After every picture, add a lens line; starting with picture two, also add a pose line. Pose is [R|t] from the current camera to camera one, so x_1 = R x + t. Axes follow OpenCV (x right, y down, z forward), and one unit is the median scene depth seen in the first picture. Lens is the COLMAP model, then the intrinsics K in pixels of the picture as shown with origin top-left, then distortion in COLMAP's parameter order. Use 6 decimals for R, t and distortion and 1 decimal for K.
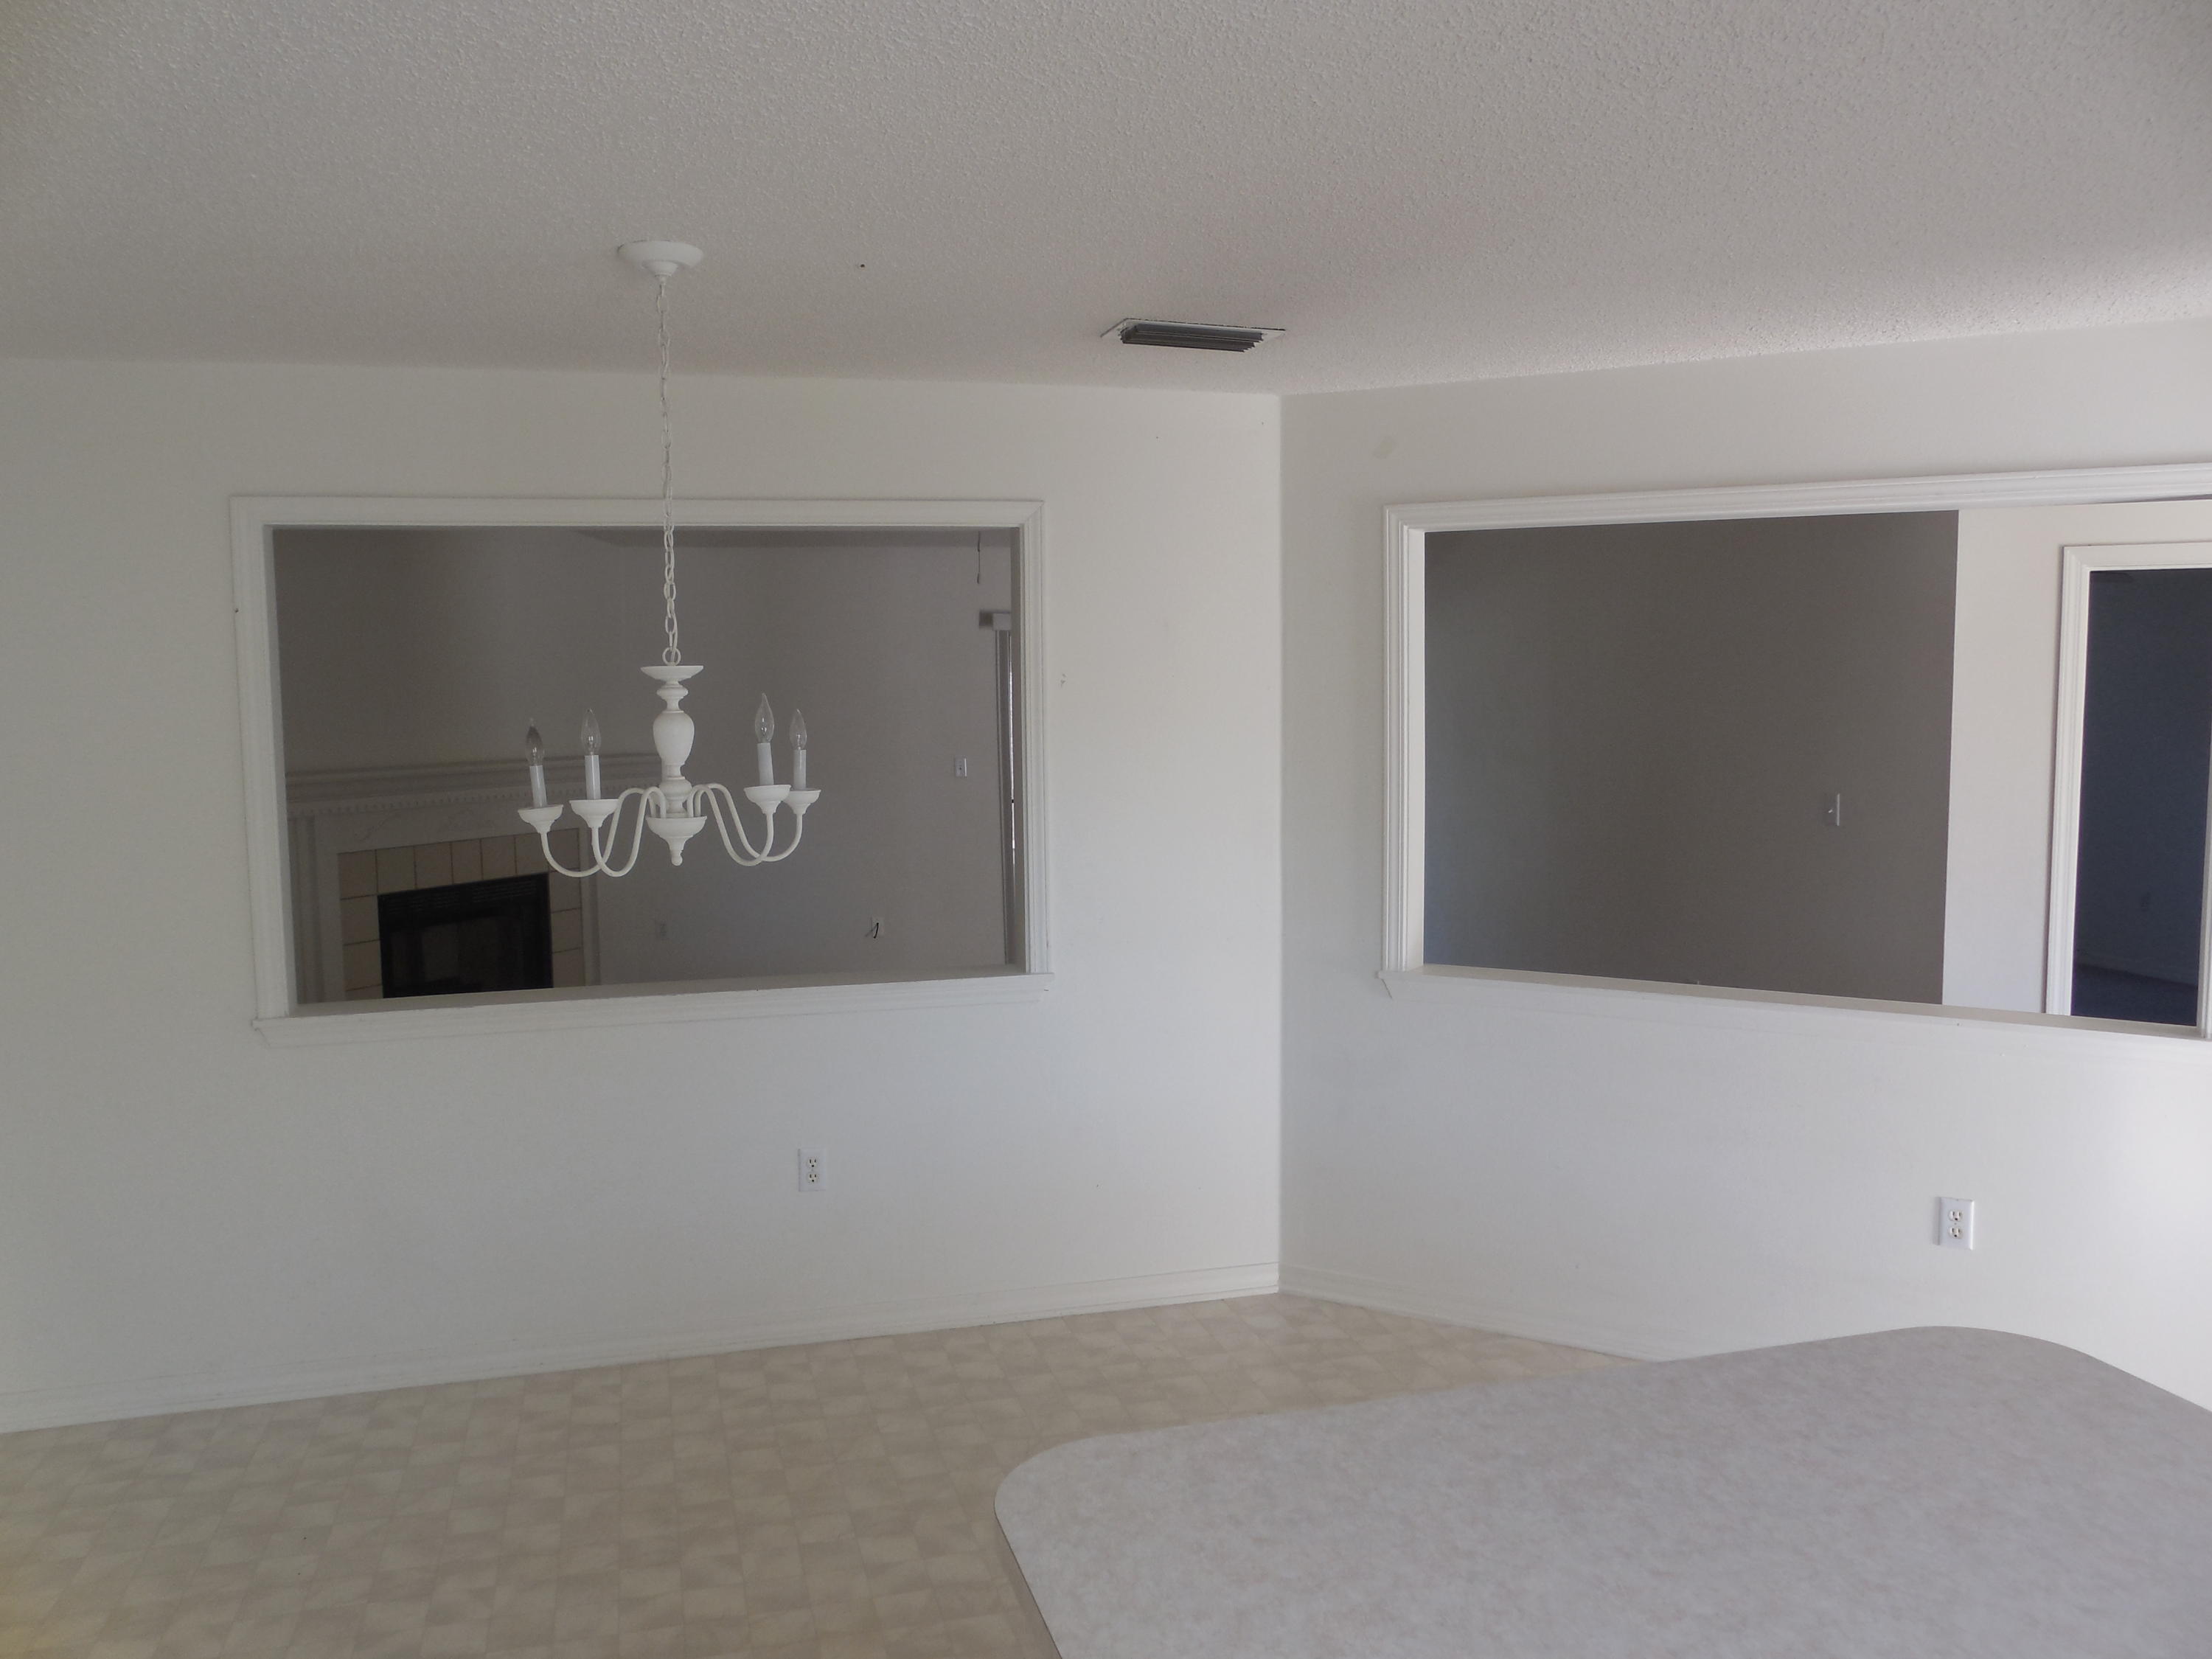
lens RADIAL K [[1695.9, 0, 1106.0], [0, 1695.9, 829.5], [0, 0, 1]] dist [-0.024598, 0.007535]
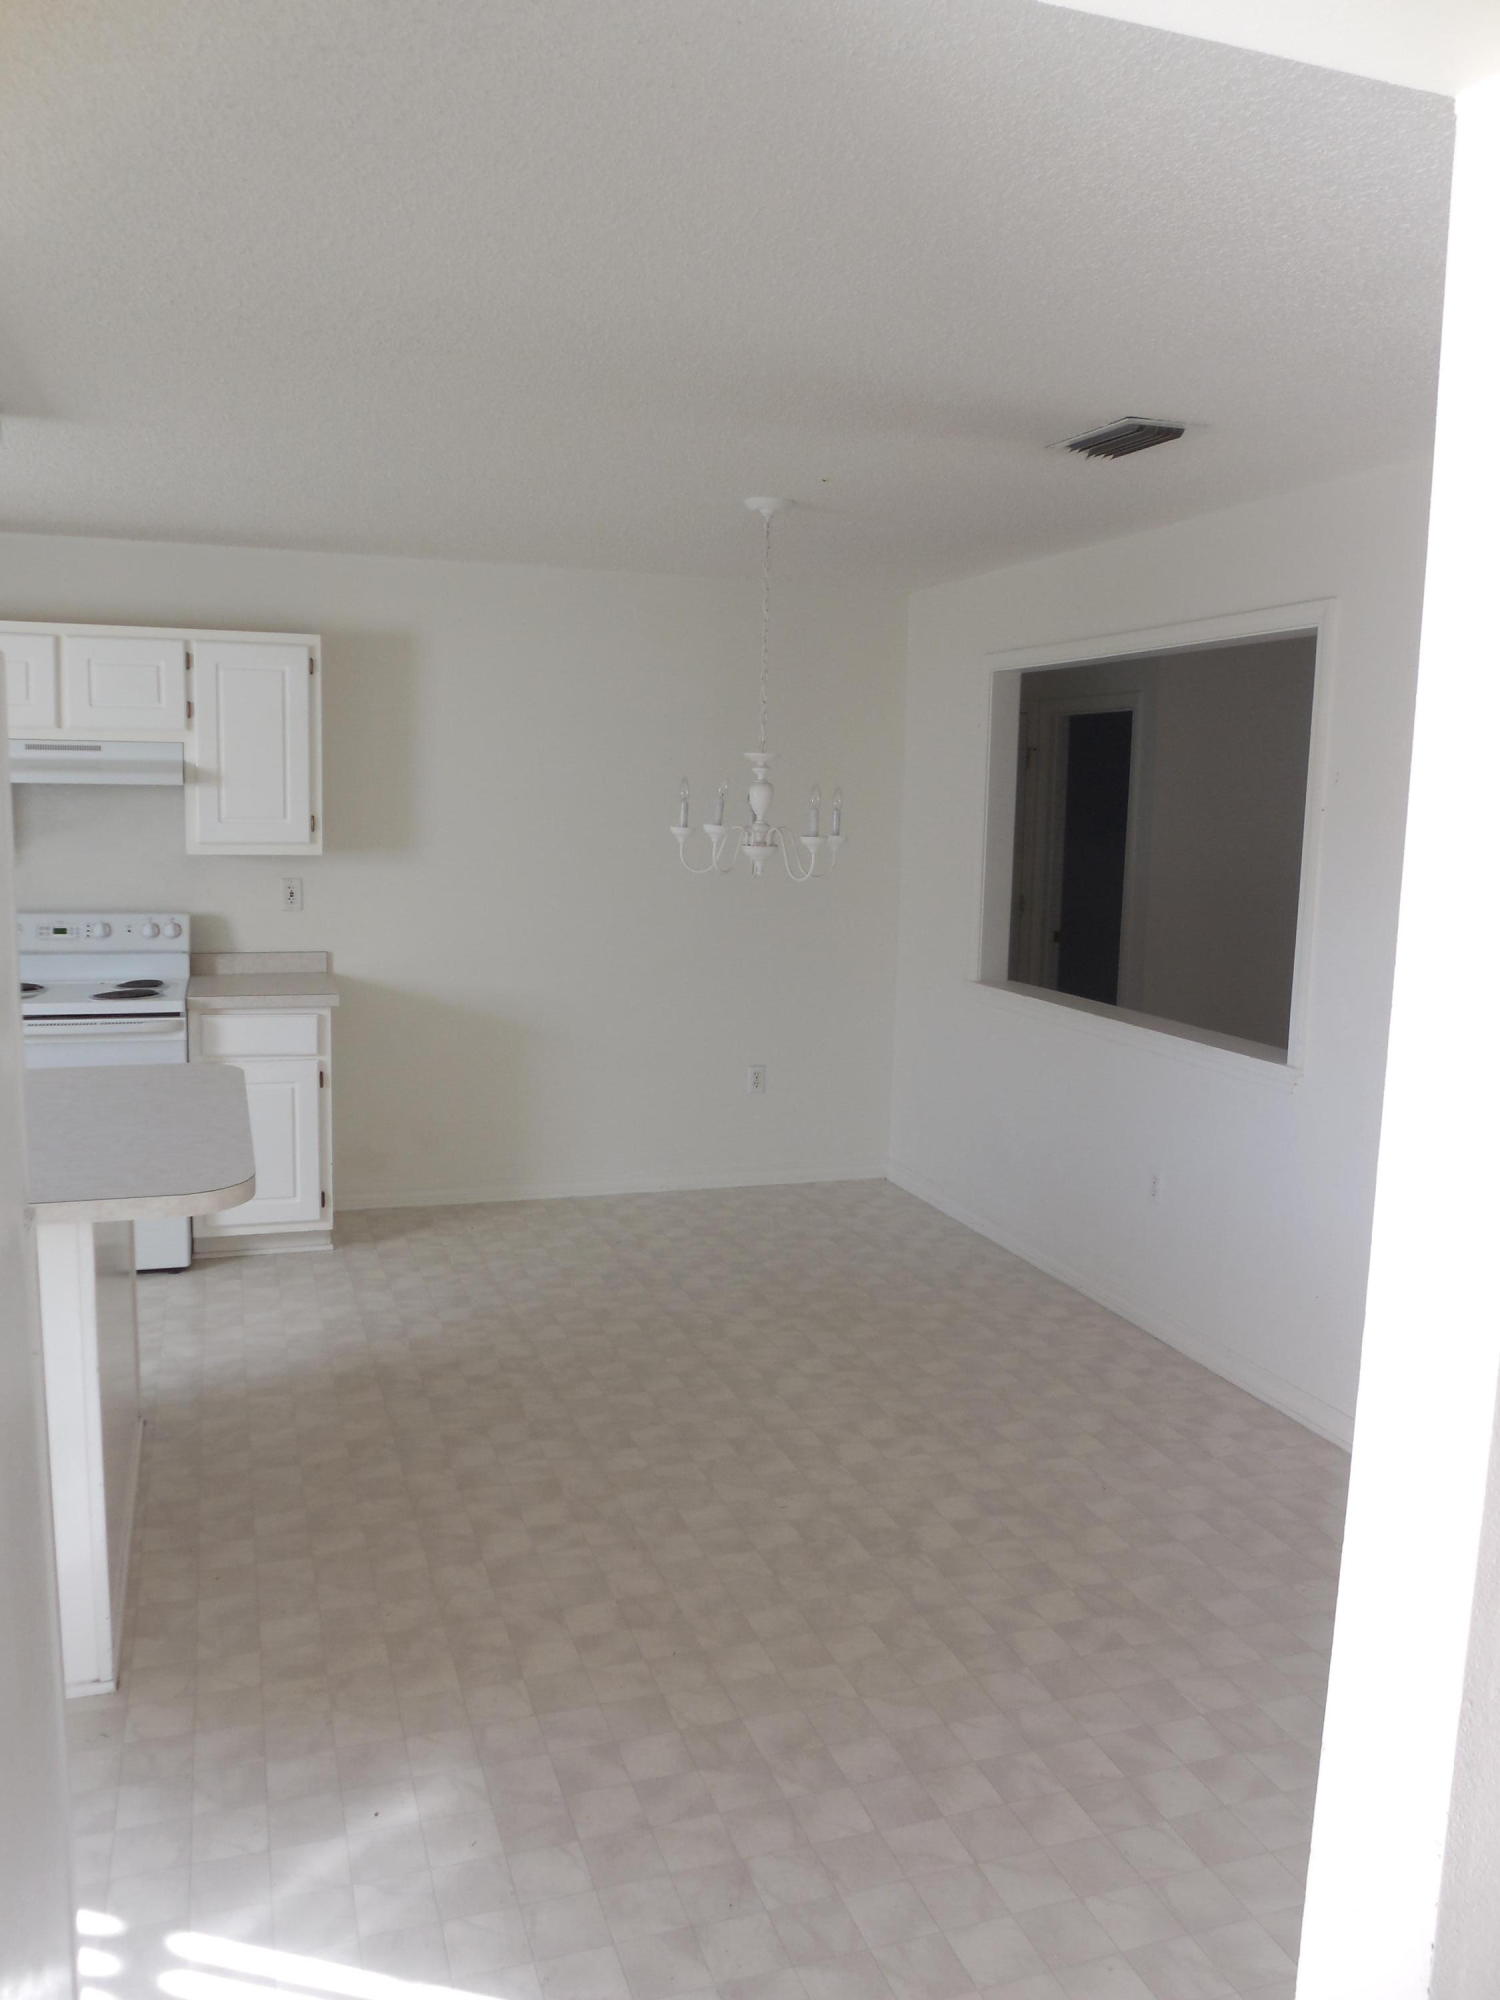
lens RADIAL K [[1533.3, 0, 750.0], [0, 1533.3, 1000.0], [0, 0, 1]] dist [-0.024598, 0.007535]
pose [[0.068356, 0.147338, -0.986721, 1.181752], [-0.112578, 0.983857, 0.139111, -0.063476], [0.991289, 0.101574, 0.083840, 0.848428]]
